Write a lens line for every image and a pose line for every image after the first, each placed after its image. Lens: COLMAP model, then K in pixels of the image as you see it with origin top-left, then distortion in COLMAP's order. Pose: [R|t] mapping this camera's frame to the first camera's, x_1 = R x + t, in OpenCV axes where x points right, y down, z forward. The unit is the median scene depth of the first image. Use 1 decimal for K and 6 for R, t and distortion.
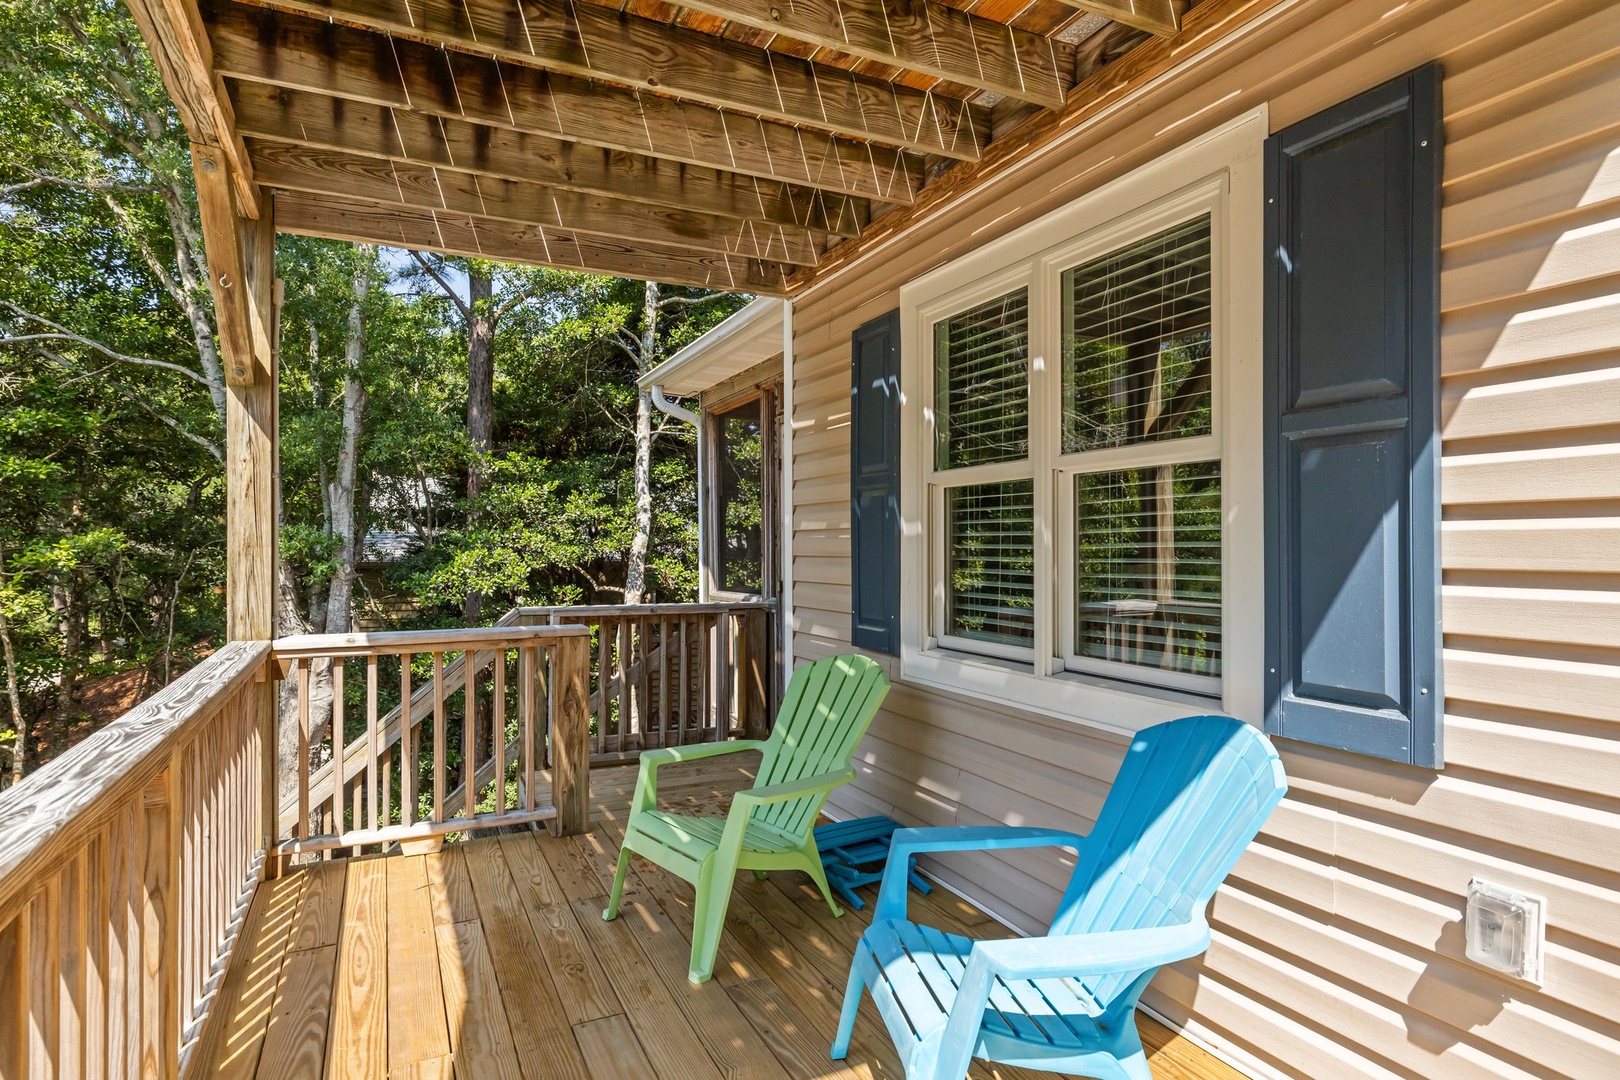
lens RADIAL K [[876.5, 0, 805.2], [0, 876.5, 543.4], [0, 0, 1]] dist [-0.001369, 0.000984]
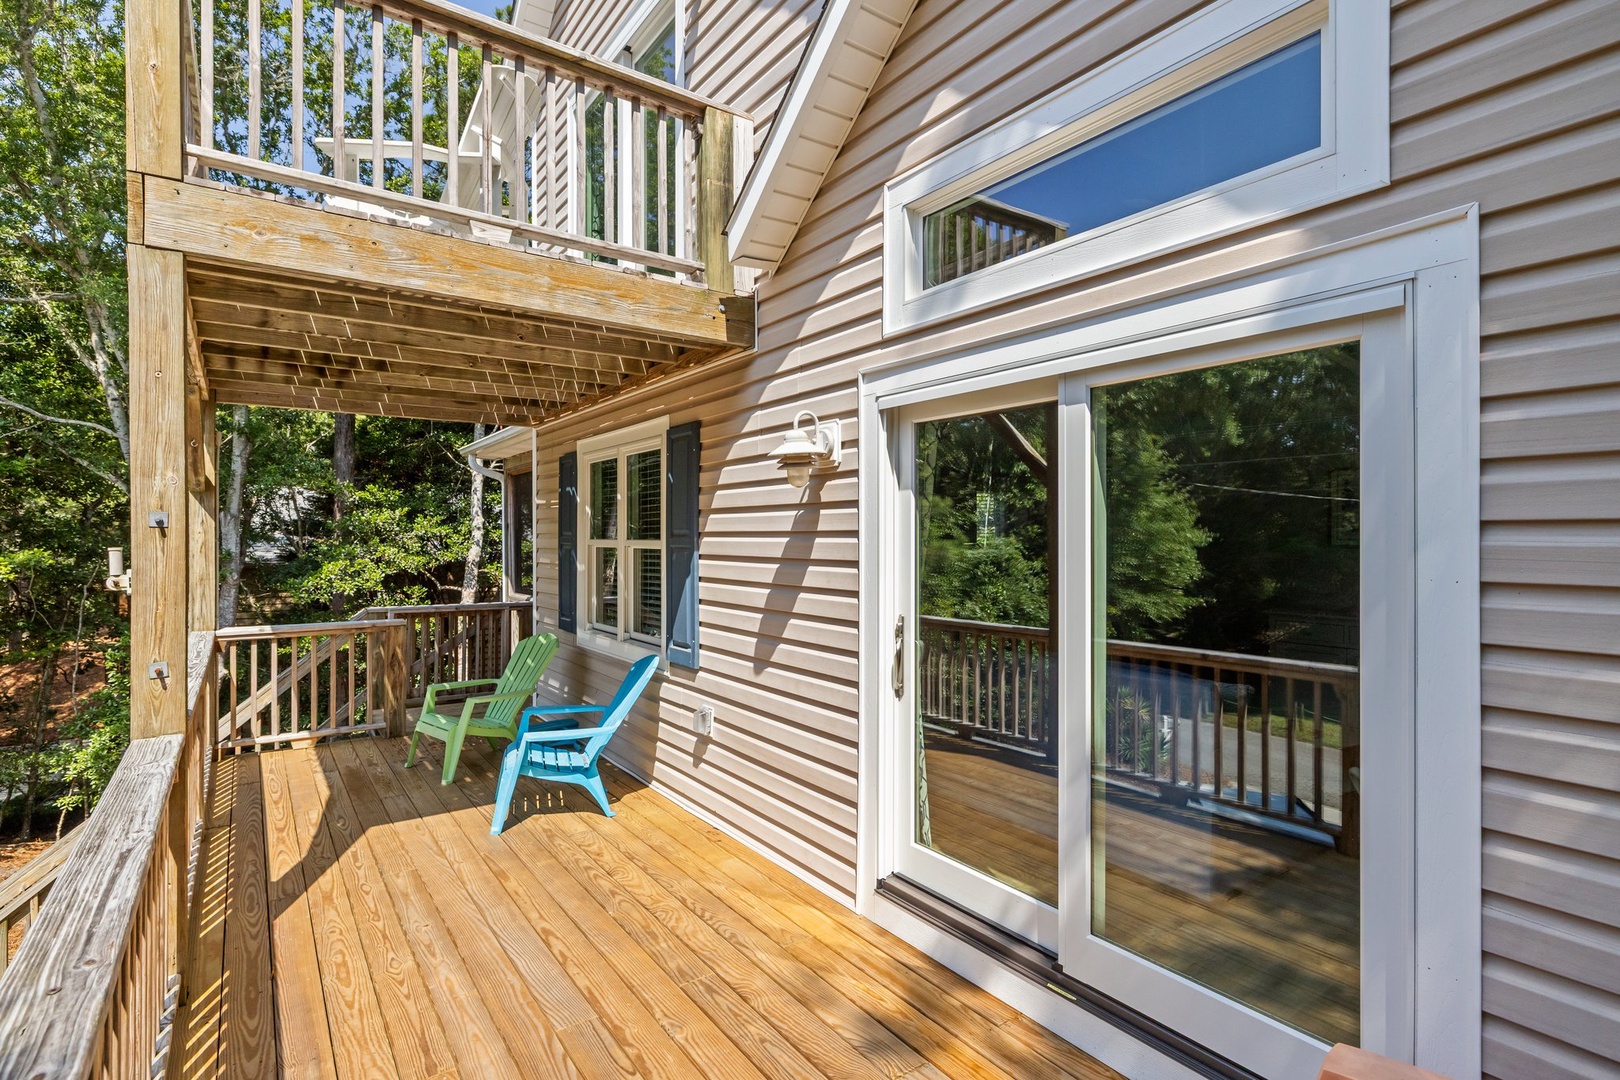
lens RADIAL K [[800.4, 0, 806.3], [0, 800.4, 537.0], [0, 0, 1]] dist [0.000726, -0.000395]
pose [[0.986541, 0.002355, 0.163497, 0.293316], [-0.003019, 0.999988, 0.003815, -0.083962], [-0.163486, -0.004257, 0.986536, -0.746479]]
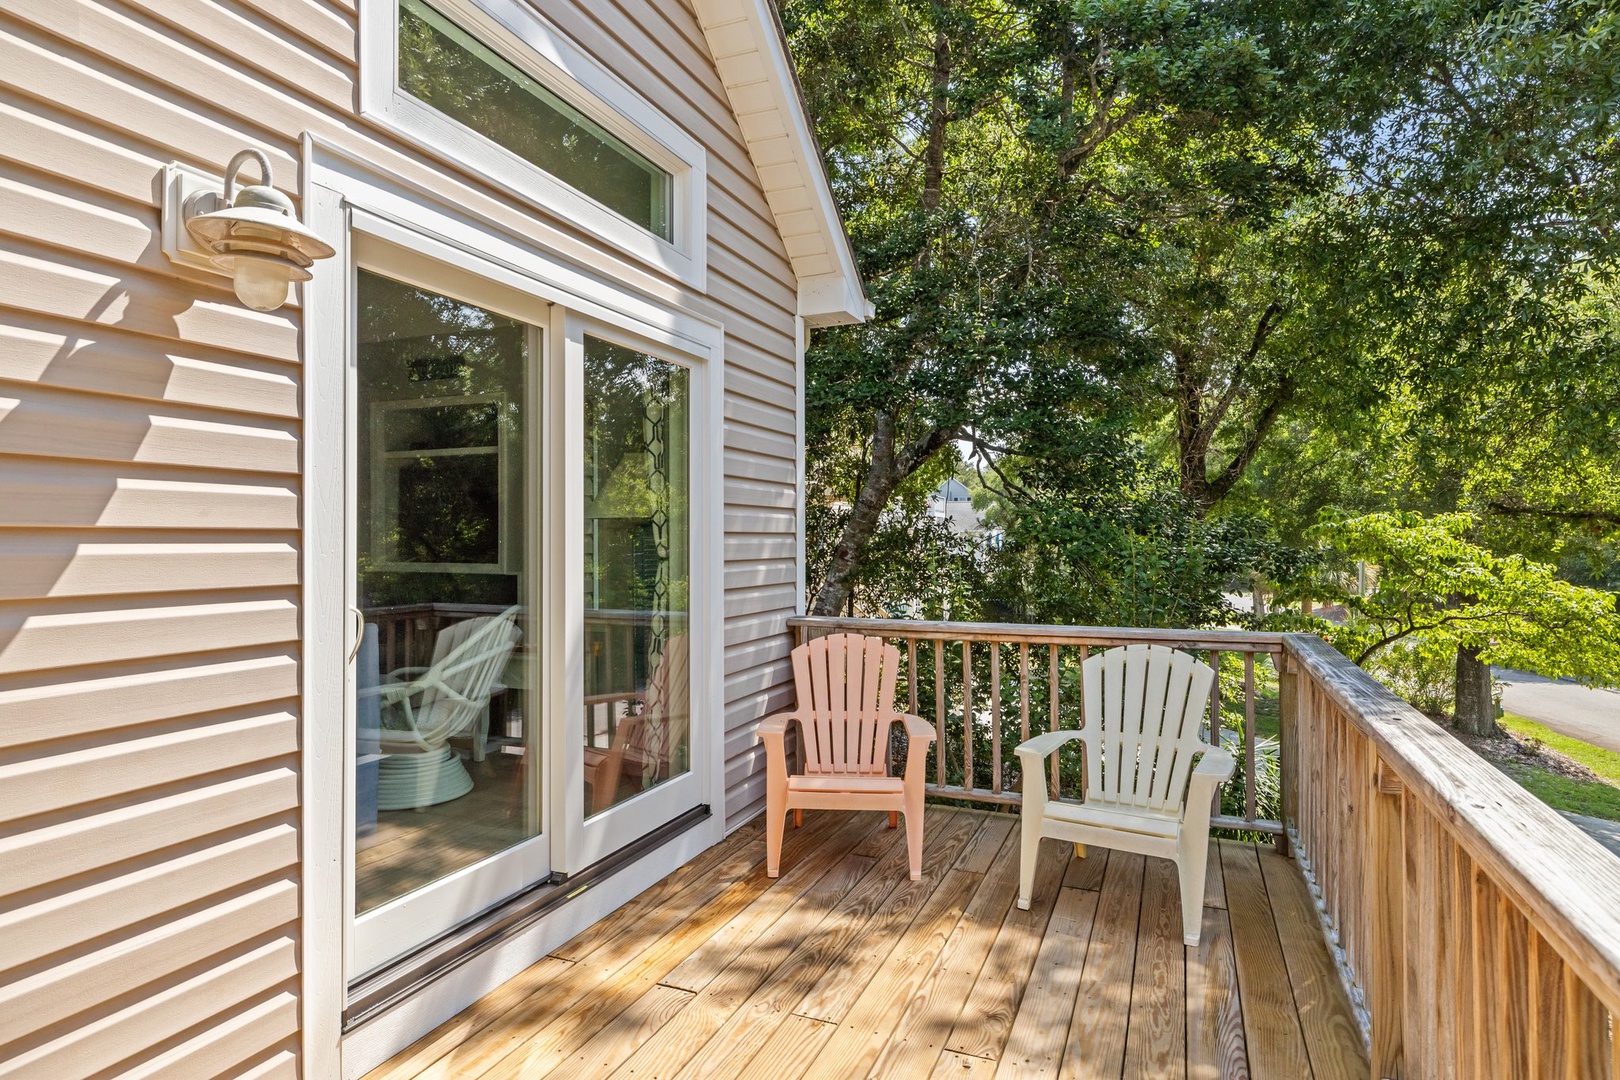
lens RADIAL K [[876.5, 0, 809.2], [0, 876.5, 536.4], [0, 0, 1]] dist [-0.001369, 0.000984]
pose [[-0.656260, 0.008637, 0.754485, -0.110519], [0.004683, 0.999962, -0.007374, -0.010721], [-0.754520, -0.001305, -0.656276, 0.231387]]
